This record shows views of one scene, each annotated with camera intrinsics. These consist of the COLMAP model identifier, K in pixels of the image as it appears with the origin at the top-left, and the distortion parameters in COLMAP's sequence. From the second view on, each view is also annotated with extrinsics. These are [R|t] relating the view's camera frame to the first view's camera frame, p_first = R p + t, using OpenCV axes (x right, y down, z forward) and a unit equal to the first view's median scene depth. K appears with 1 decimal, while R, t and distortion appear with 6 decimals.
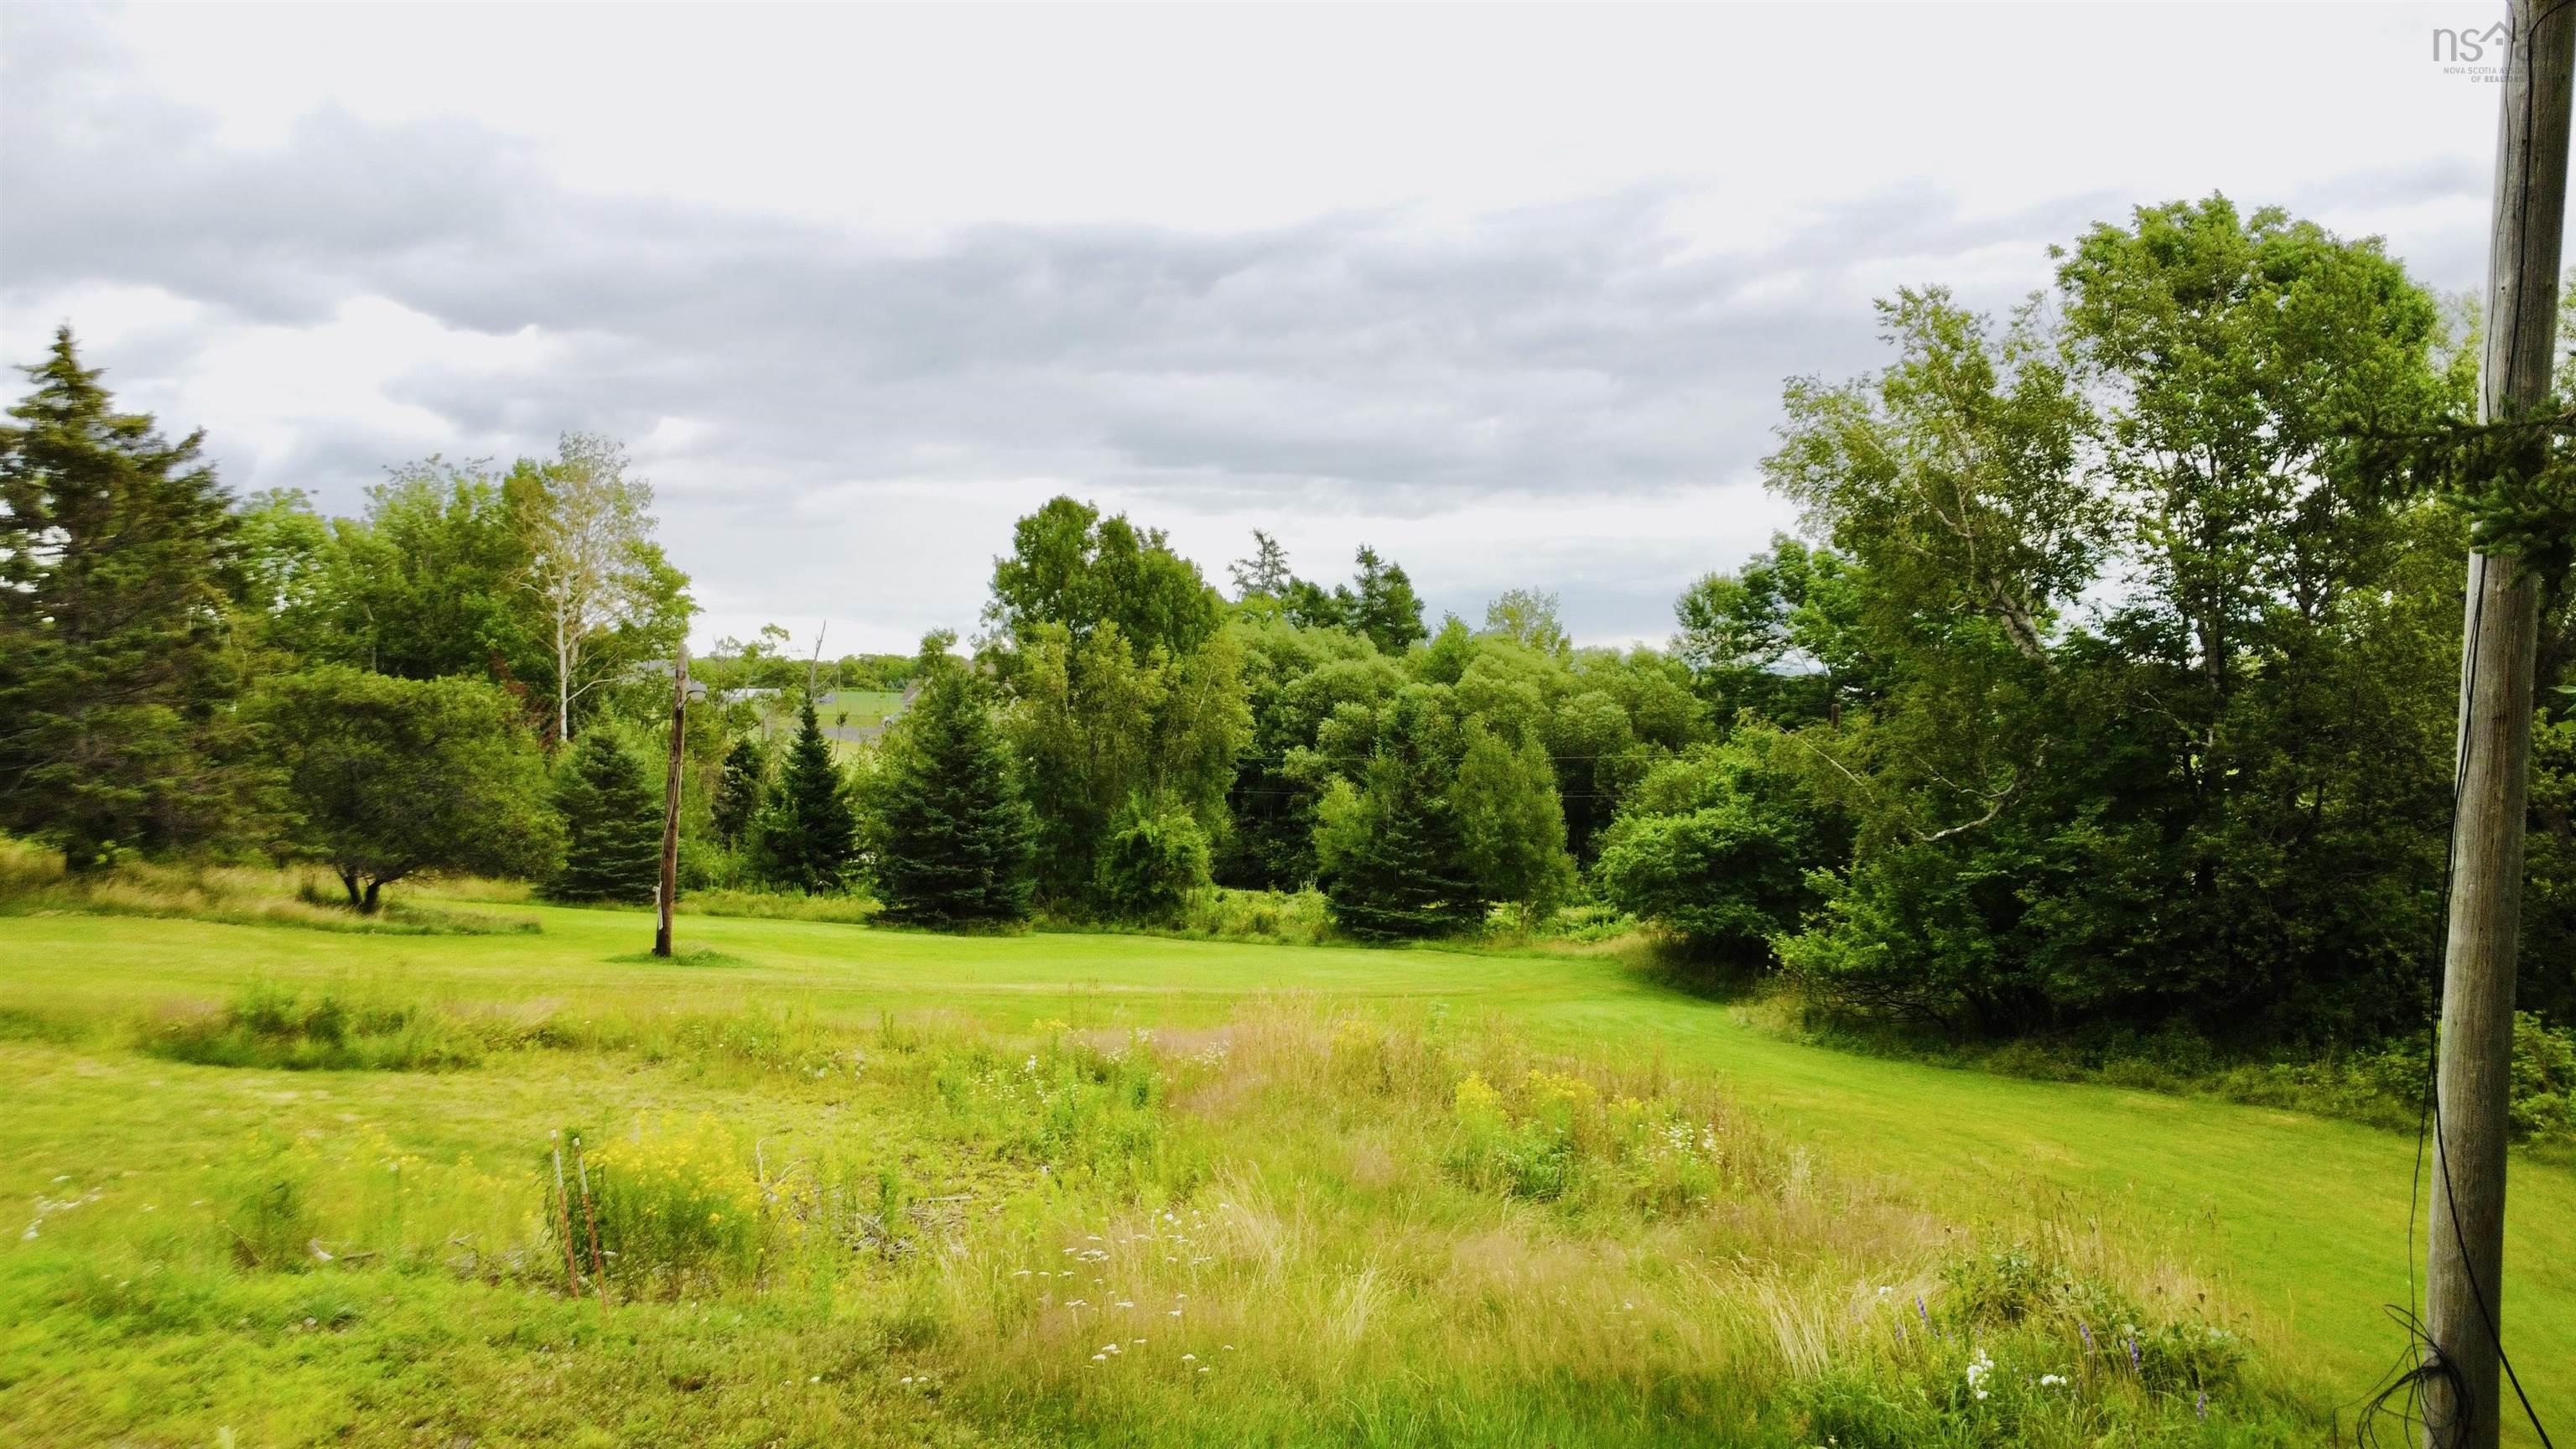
lens RADIAL K [[1902.0, 0, 1260.6], [0, 1902.0, 730.6], [0, 0, 1]] dist [-0.013283, -0.039763]
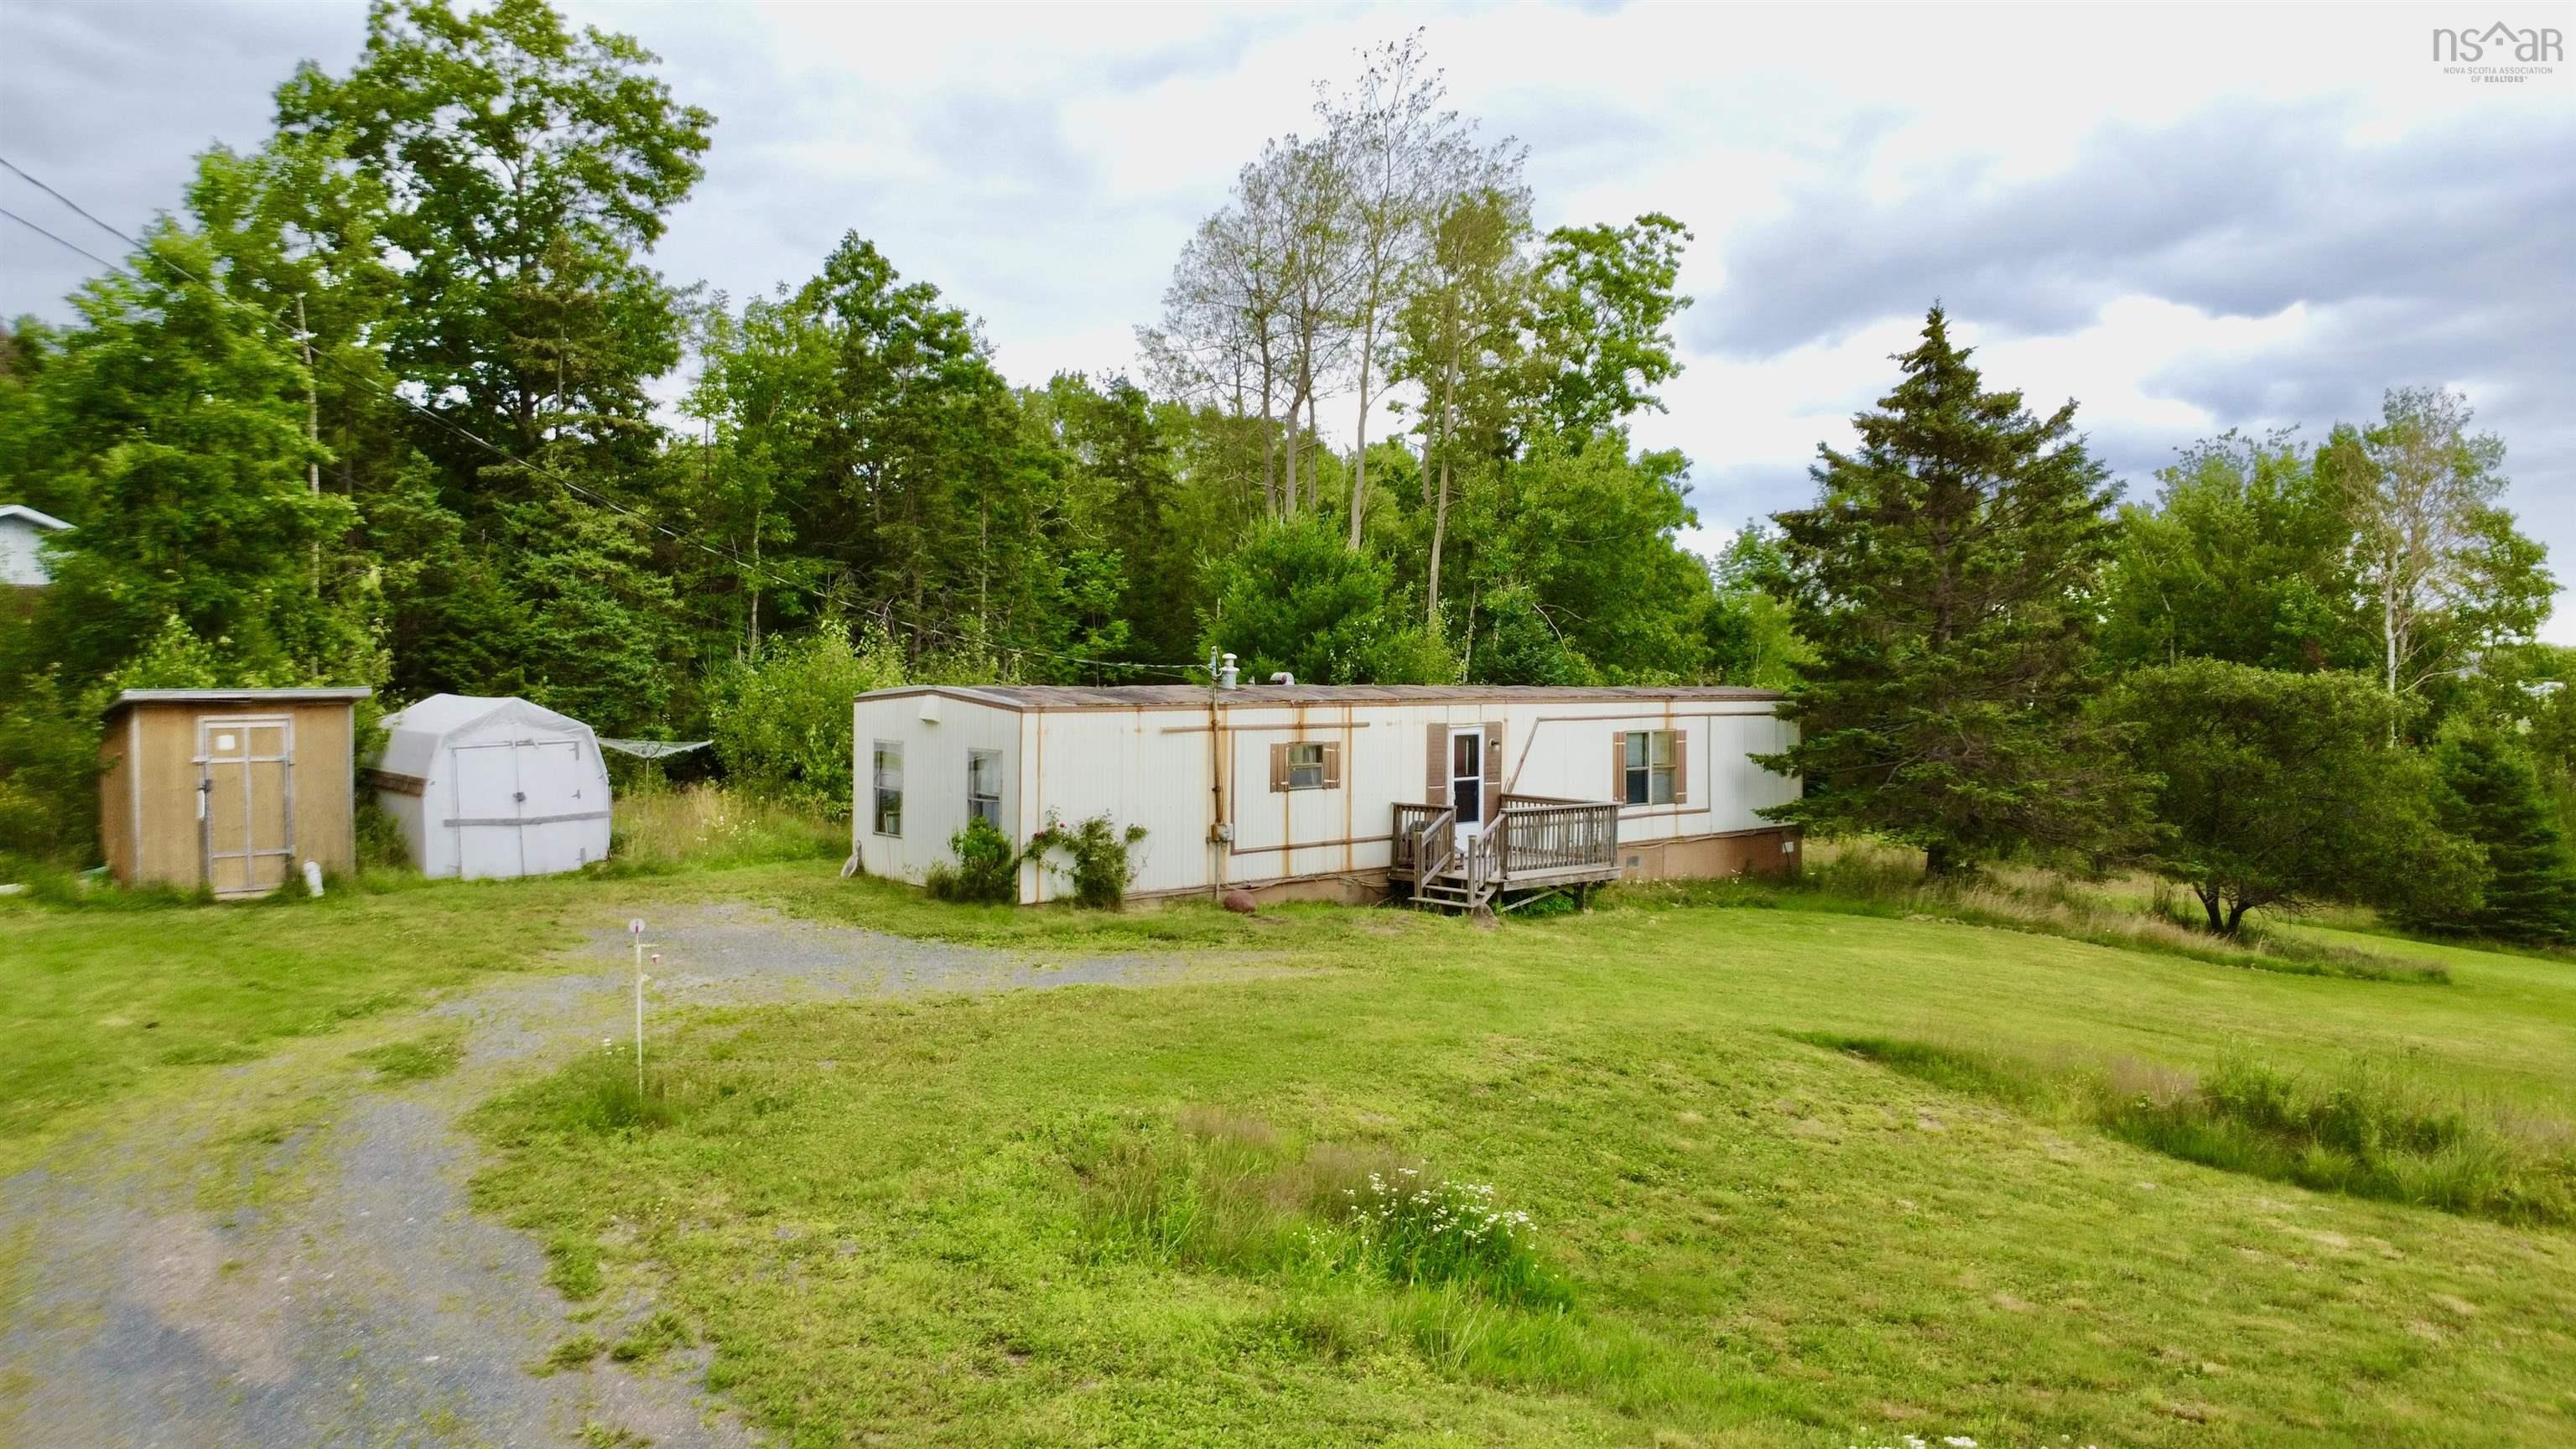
lens RADIAL K [[1893.9, 0, 1271.4], [0, 1893.9, 713.1], [0, 0, 1]] dist [-0.016982, -0.034446]
pose [[0.654553, 0.011978, -0.755921, -0.072311], [-0.016110, 0.999868, 0.001894, -0.002001], [0.755845, 0.010938, 0.654660, 0.062585]]
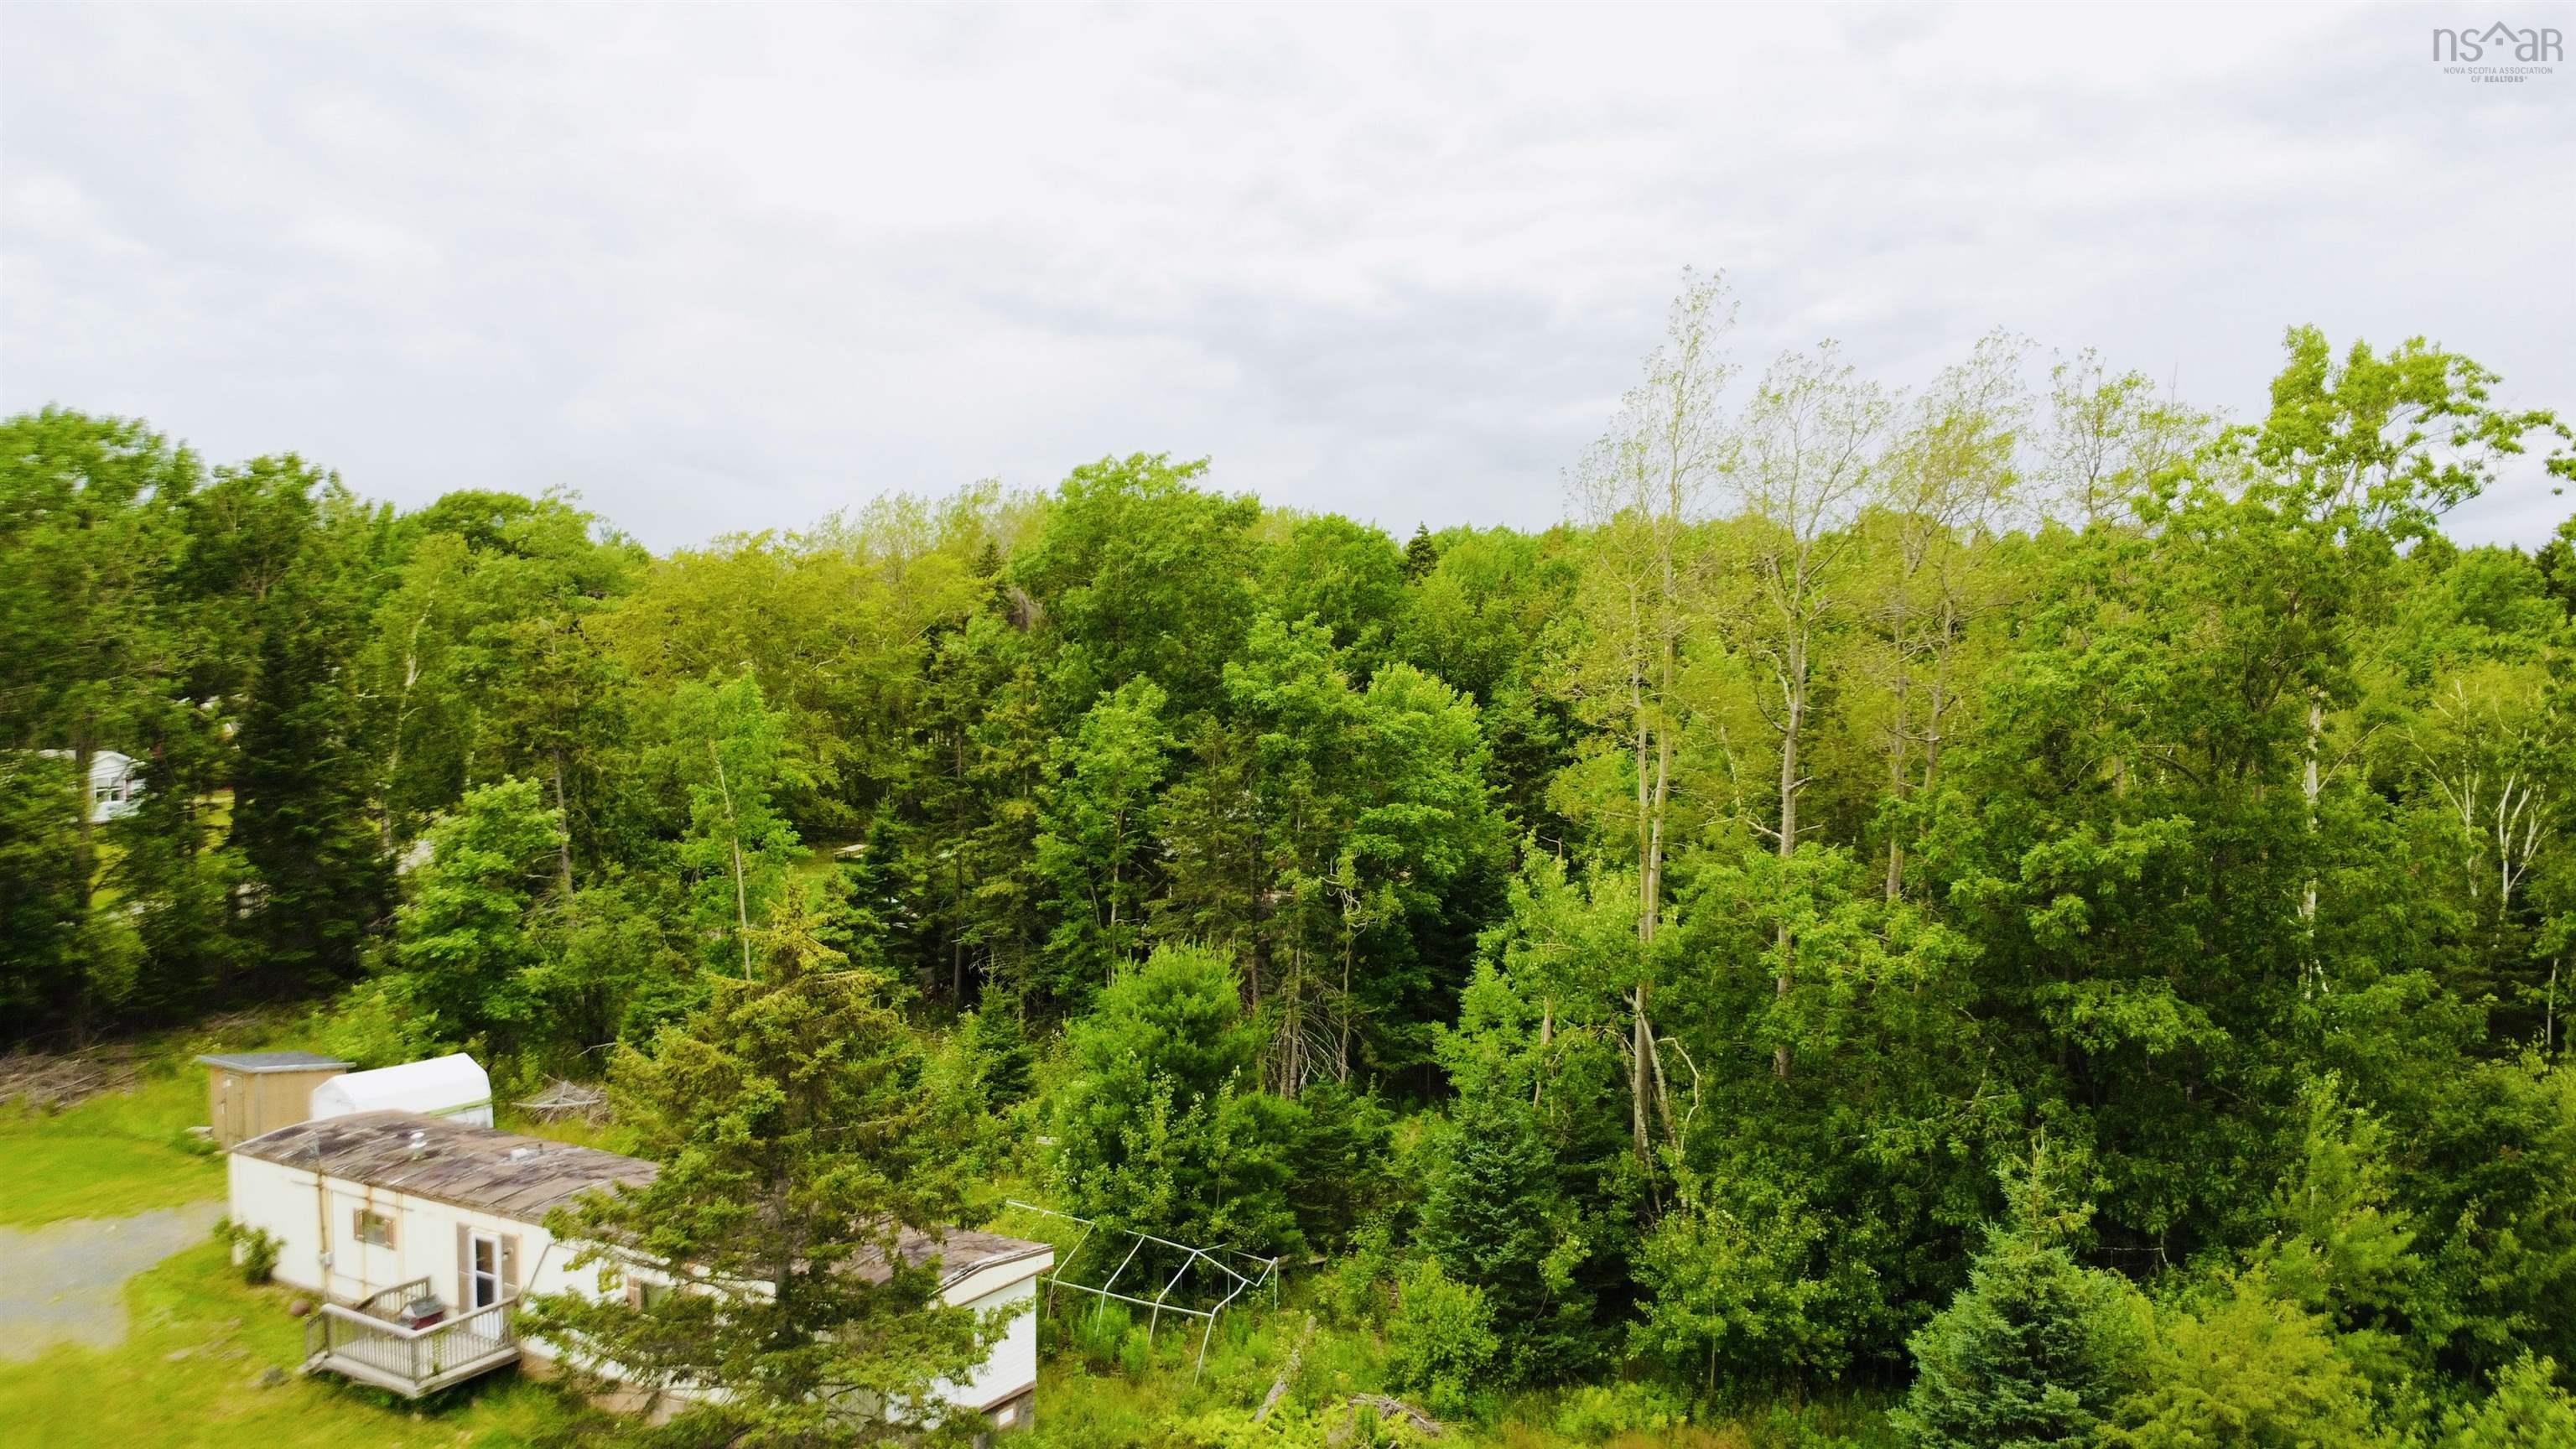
lens RADIAL K [[1893.9, 0, 1271.4], [0, 1893.9, 713.1], [0, 0, 1]] dist [-0.016982, -0.034446]
pose [[-0.547930, 0.016893, -0.836353, -0.055987], [-0.022814, 0.999122, 0.035127, -0.184881], [0.836213, 0.038327, -0.547064, 0.933728]]
